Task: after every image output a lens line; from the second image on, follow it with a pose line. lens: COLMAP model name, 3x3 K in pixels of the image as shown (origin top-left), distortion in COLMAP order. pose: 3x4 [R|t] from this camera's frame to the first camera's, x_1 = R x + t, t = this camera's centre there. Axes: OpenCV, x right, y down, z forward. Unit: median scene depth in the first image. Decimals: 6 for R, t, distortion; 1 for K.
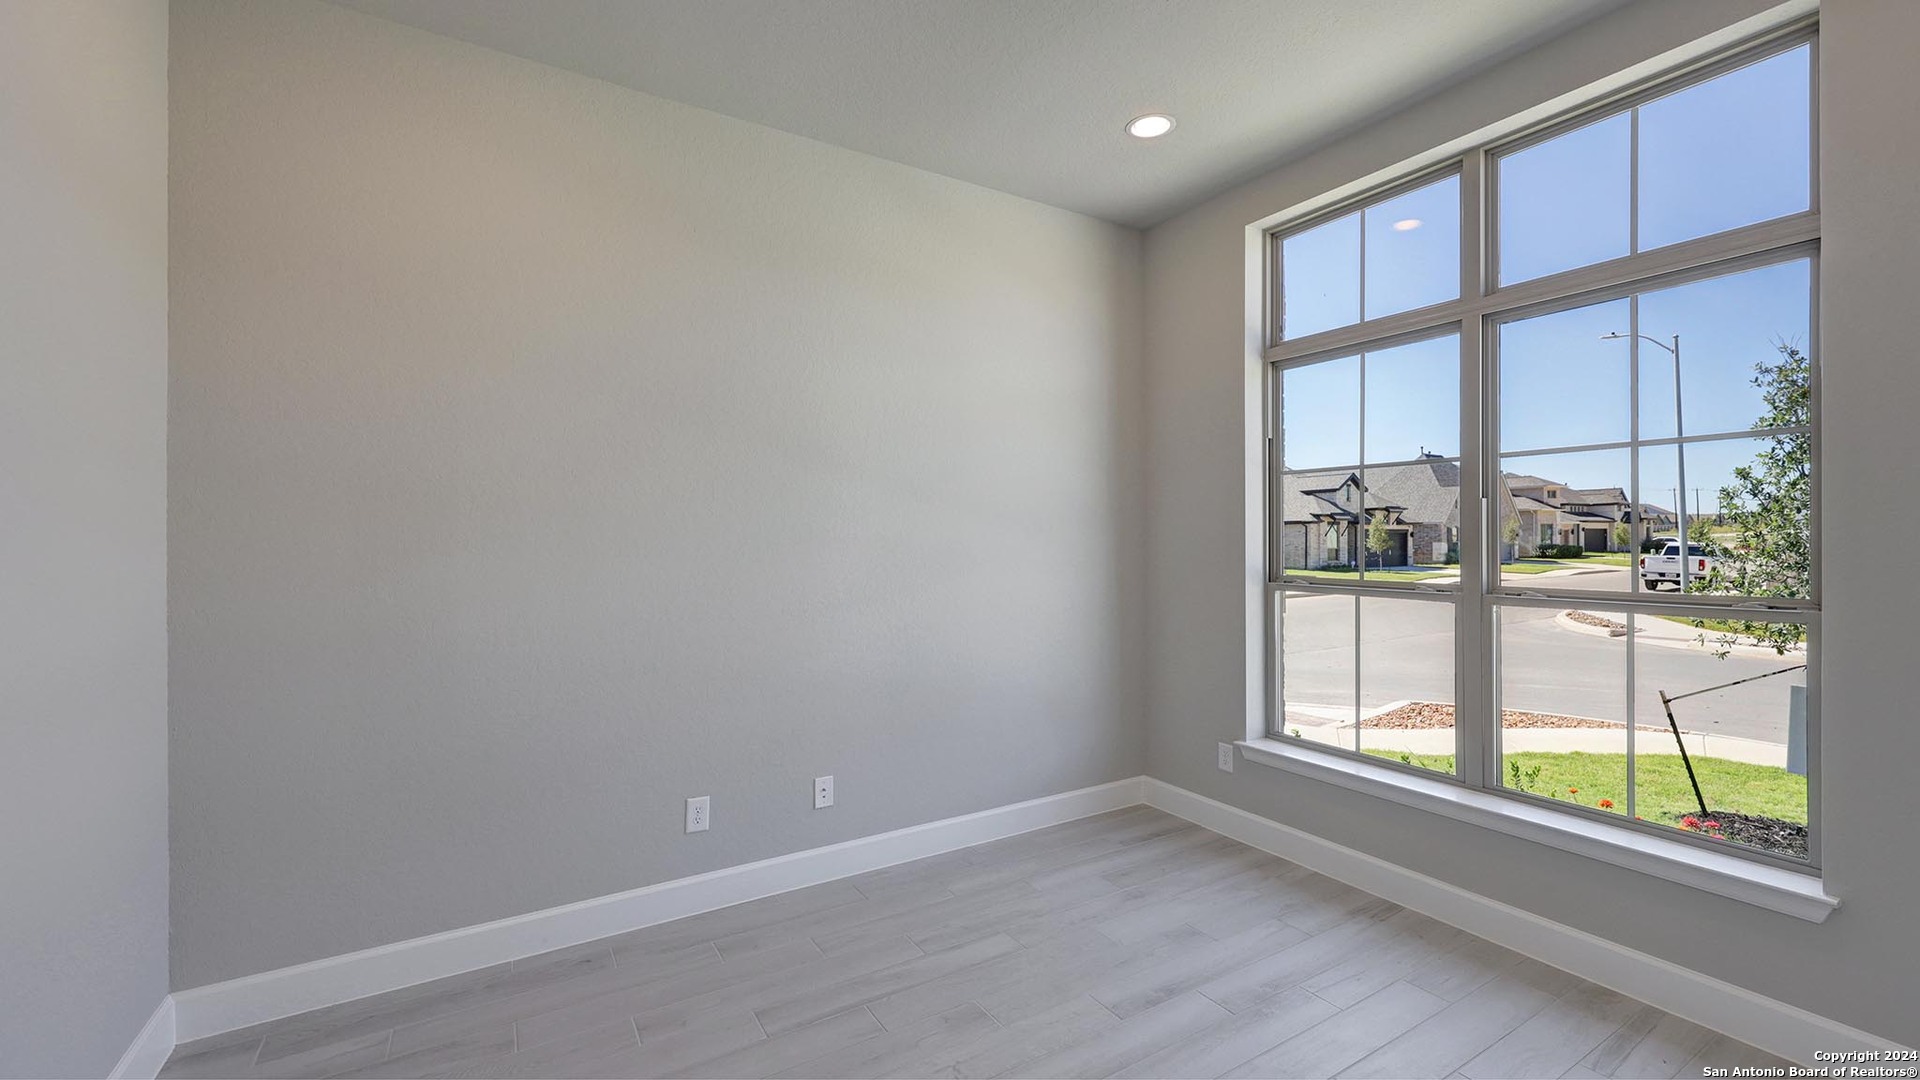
lens RADIAL K [[764.2, 0, 963.3], [0, 764.2, 533.8], [0, 0, 1]] dist [-0.002852, -0.000237]
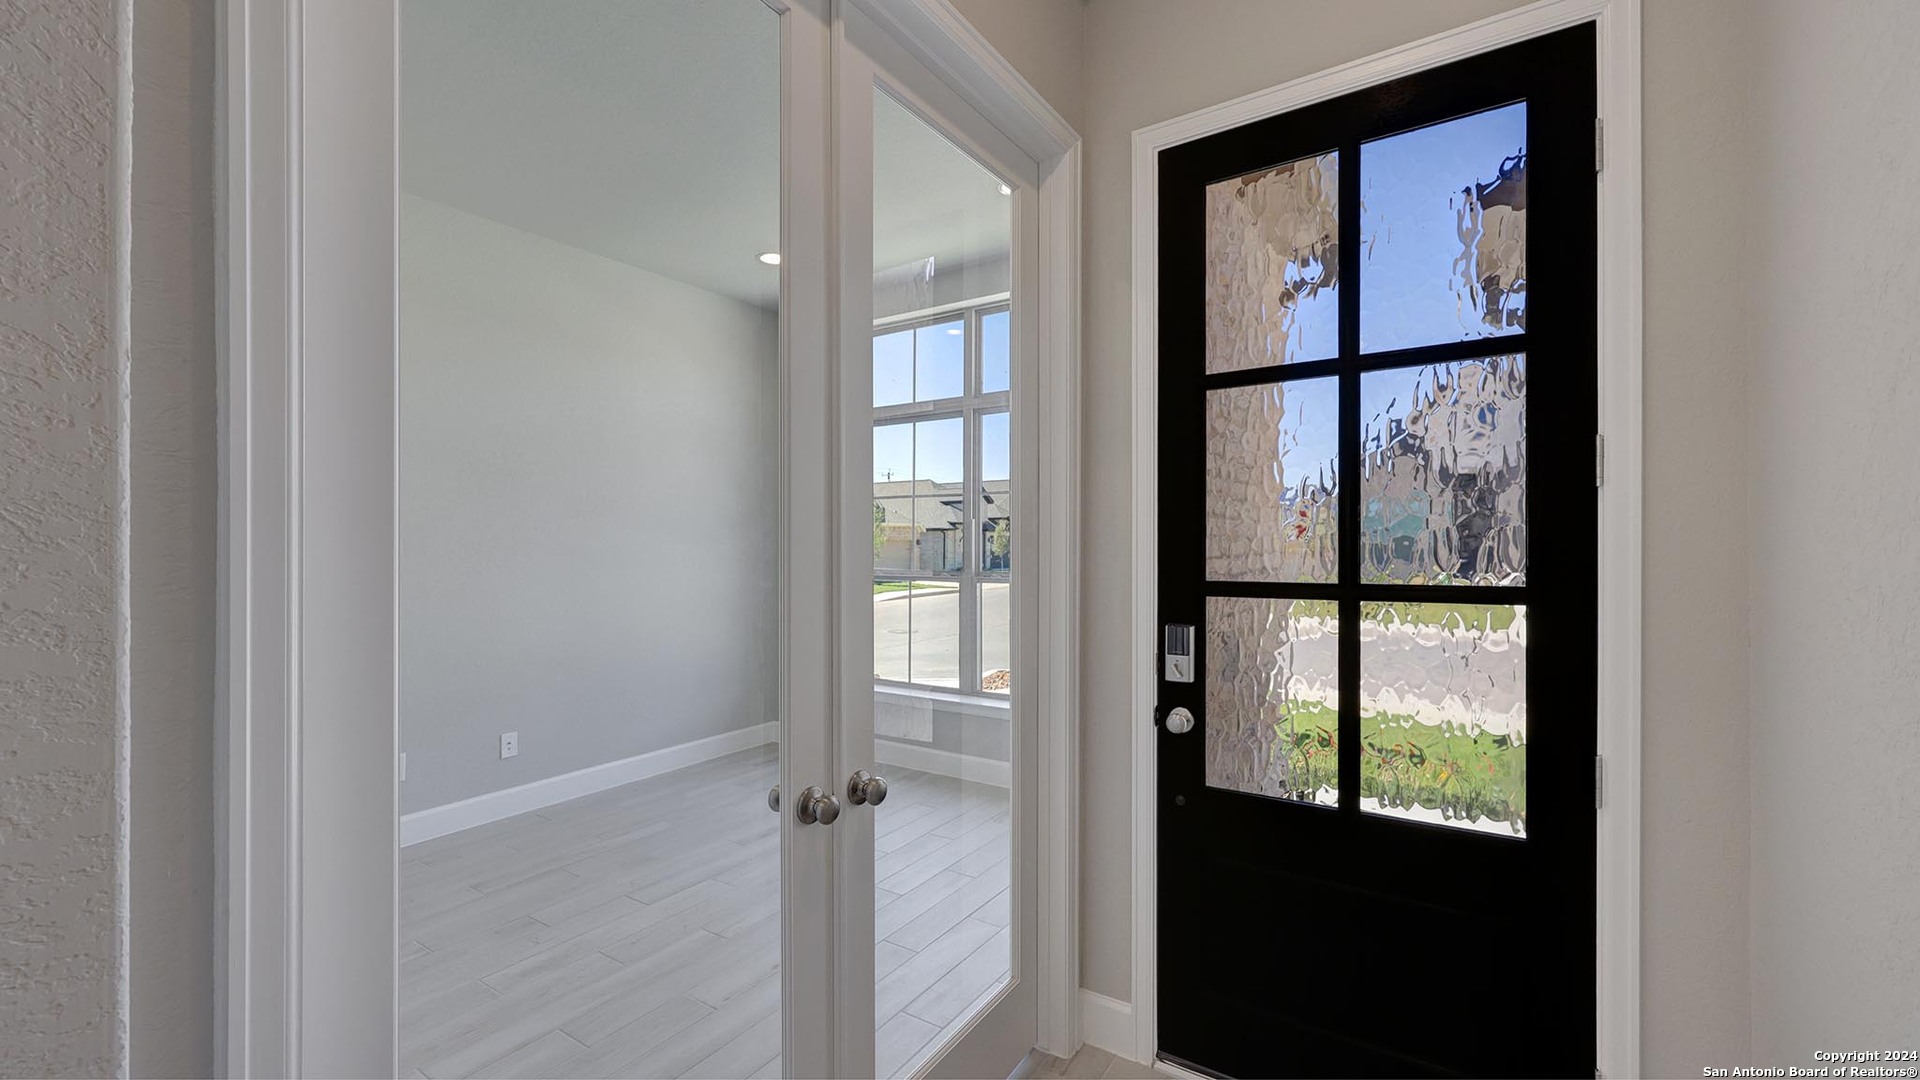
lens RADIAL K [[764.2, 0, 957.6], [0, 764.2, 533.3], [0, 0, 1]] dist [-0.002852, -0.000237]
pose [[0.910079, 0.006853, 0.414378, -0.032708], [-0.003970, 0.999962, -0.007818, -0.001911], [-0.414415, 0.005470, 0.910071, -0.428463]]
